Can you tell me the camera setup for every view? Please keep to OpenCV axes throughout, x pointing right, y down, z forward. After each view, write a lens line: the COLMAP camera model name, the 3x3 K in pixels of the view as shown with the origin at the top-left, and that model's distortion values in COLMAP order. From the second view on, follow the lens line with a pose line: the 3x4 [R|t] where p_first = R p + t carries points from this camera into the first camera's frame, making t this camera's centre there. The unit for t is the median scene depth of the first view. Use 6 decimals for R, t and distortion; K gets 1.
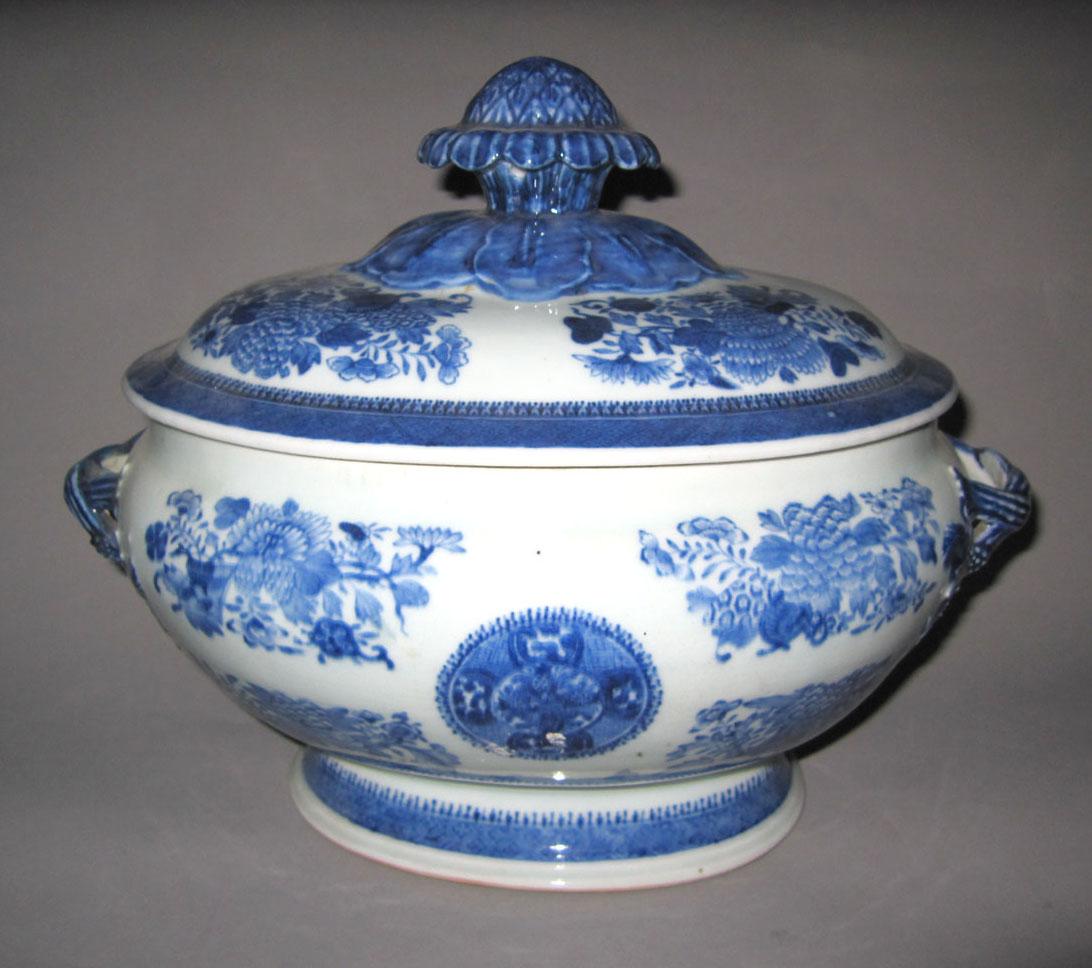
lens RADIAL K [[1118.7, 0, 549.4], [0, 1118.7, 483.8], [0, 0, 1]] dist [-0.040933, 0.000000]
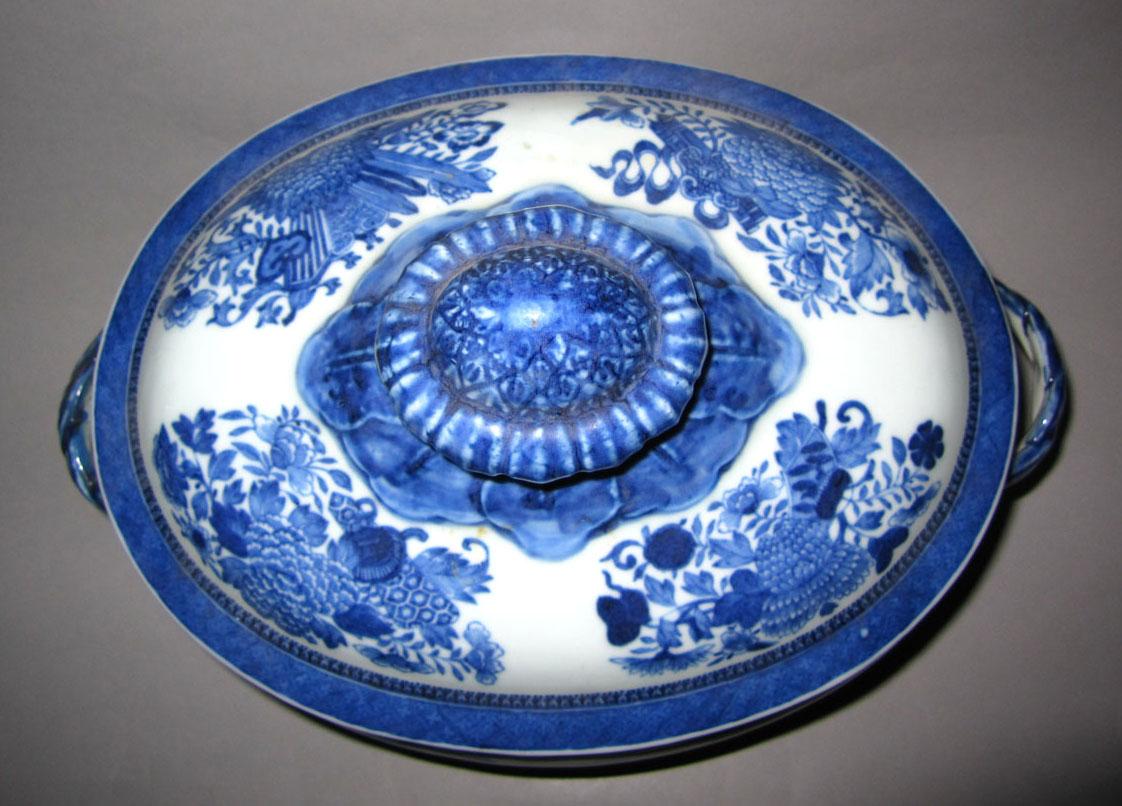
lens RADIAL K [[999.2, 0, 558.6], [0, 999.2, 403.4], [0, 0, 1]] dist [-0.019722, -0.000140]
pose [[0.995690, -0.091831, -0.012961, 0.007970], [0.060240, 0.534146, 0.843243, -0.995009], [-0.070513, -0.840390, 0.537376, 0.741658]]
